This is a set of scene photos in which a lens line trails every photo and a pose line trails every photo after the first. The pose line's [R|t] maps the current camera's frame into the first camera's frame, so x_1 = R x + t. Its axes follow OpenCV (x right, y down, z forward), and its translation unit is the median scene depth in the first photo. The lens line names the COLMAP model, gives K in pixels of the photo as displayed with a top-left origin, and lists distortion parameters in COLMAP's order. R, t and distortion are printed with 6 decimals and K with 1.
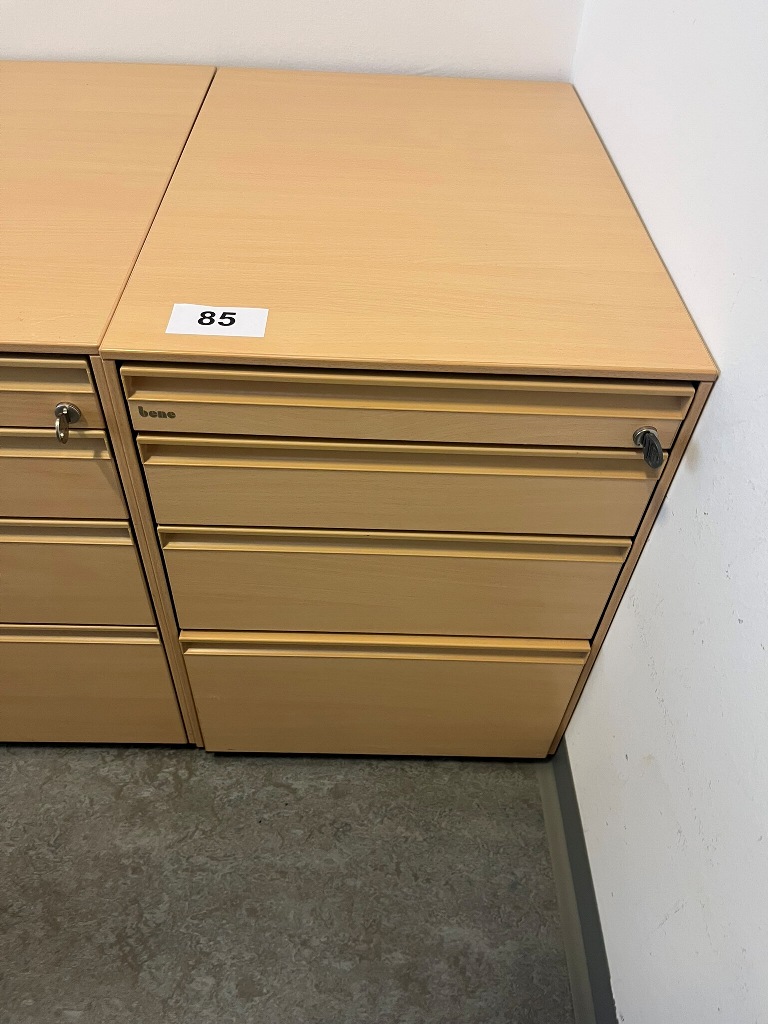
lens RADIAL K [[774.6, 0, 375.4], [0, 774.6, 503.9], [0, 0, 1]] dist [-0.043993, -0.054635]
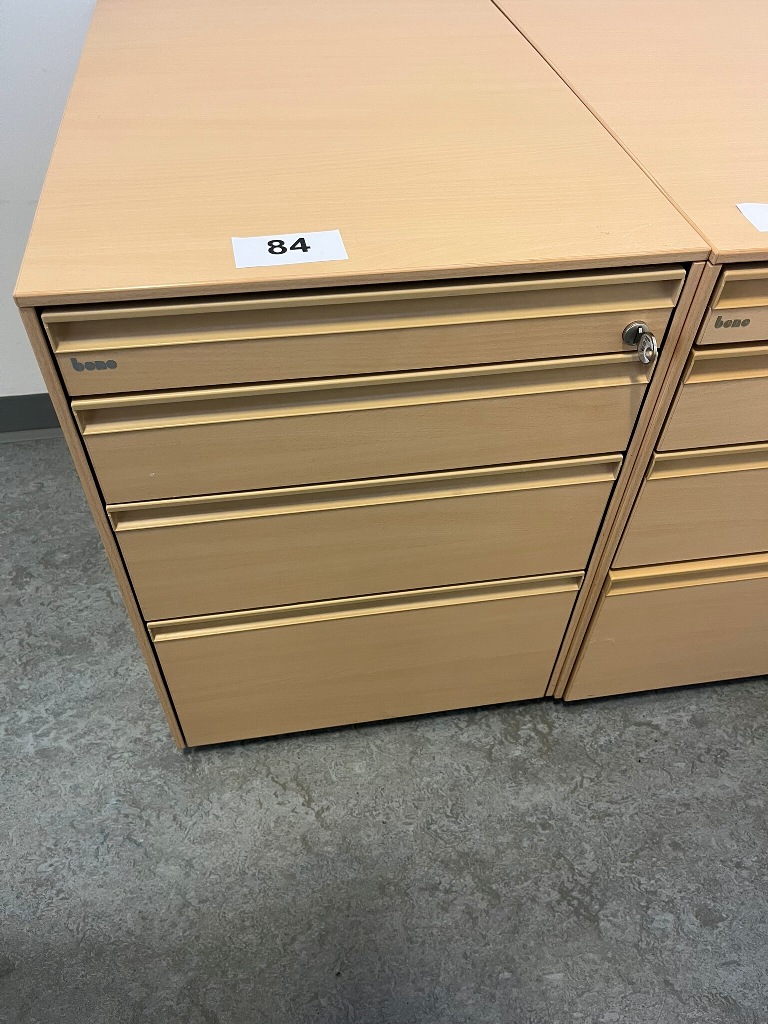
lens RADIAL K [[774.6, 0, 374.5], [0, 774.6, 522.1], [0, 0, 1]] dist [-0.043993, -0.054635]
pose [[0.990383, -0.138130, -0.007857, -0.465379], [0.138351, 0.989108, 0.050246, 0.011919], [0.000831, -0.050850, 0.998706, 0.026942]]
